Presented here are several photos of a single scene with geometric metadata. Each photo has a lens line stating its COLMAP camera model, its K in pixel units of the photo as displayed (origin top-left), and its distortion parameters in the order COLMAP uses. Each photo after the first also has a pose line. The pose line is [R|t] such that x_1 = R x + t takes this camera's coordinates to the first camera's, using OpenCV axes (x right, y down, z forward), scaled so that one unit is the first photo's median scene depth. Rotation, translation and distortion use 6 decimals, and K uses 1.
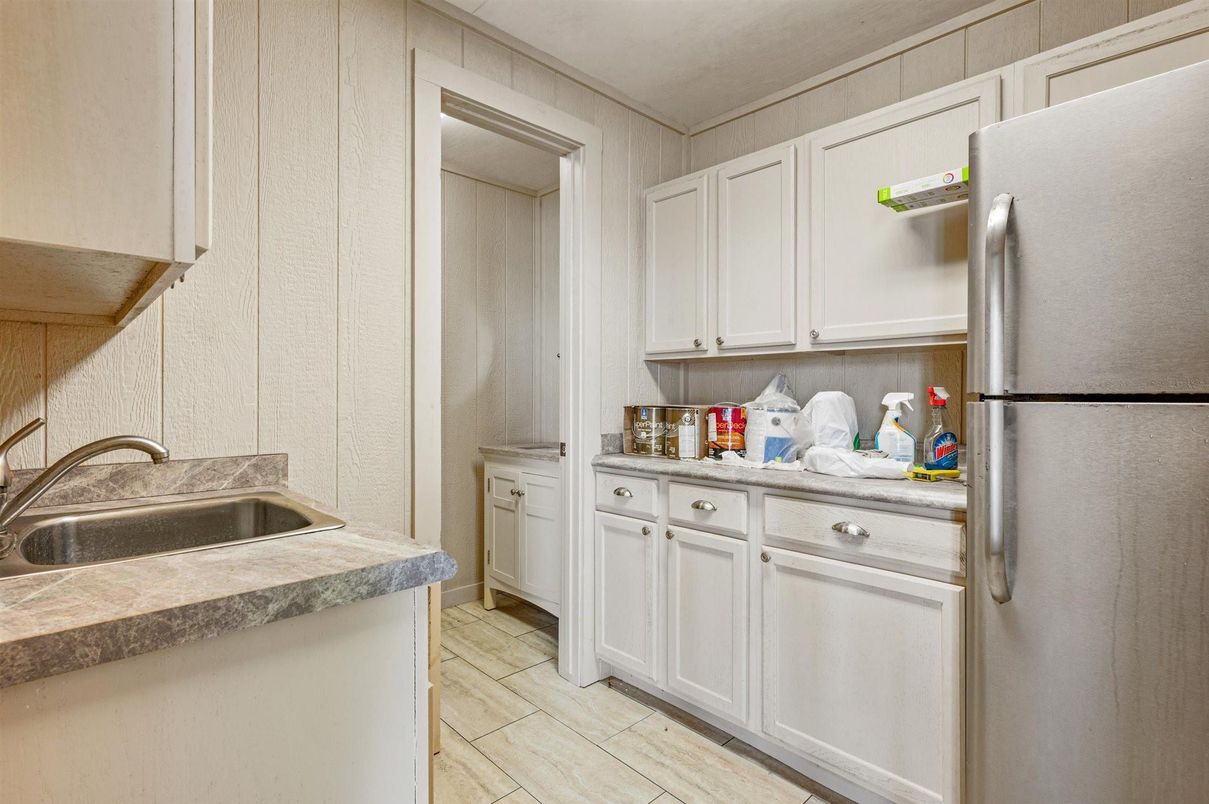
lens RADIAL K [[588.6, 0, 606.0], [0, 588.6, 399.5], [0, 0, 1]] dist [-0.000495, -0.000010]
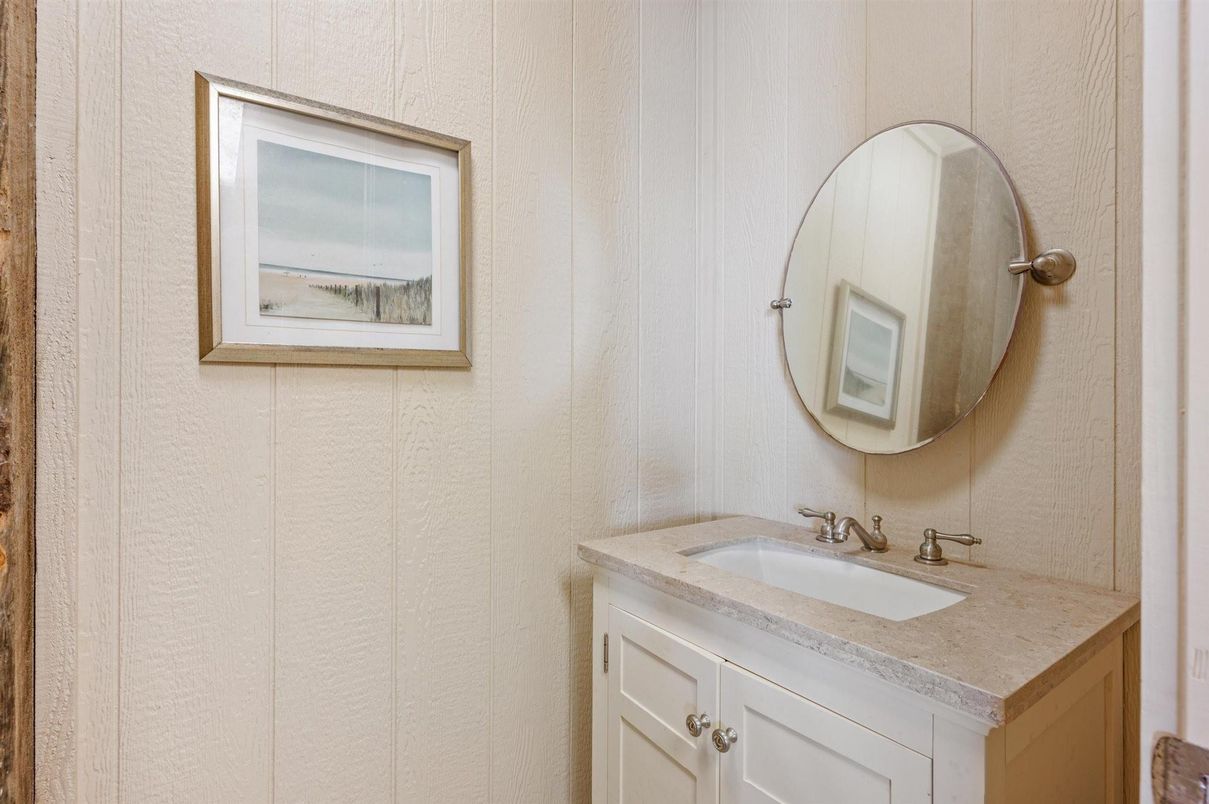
lens RADIAL K [[588.6, 0, 605.6], [0, 588.6, 399.5], [0, 0, 1]] dist [-0.000495, -0.000010]
pose [[0.988096, -0.001920, -0.153829, -0.146931], [0.002448, 0.999992, 0.003240, -0.004961], [0.153822, -0.003578, 0.988092, 0.663049]]
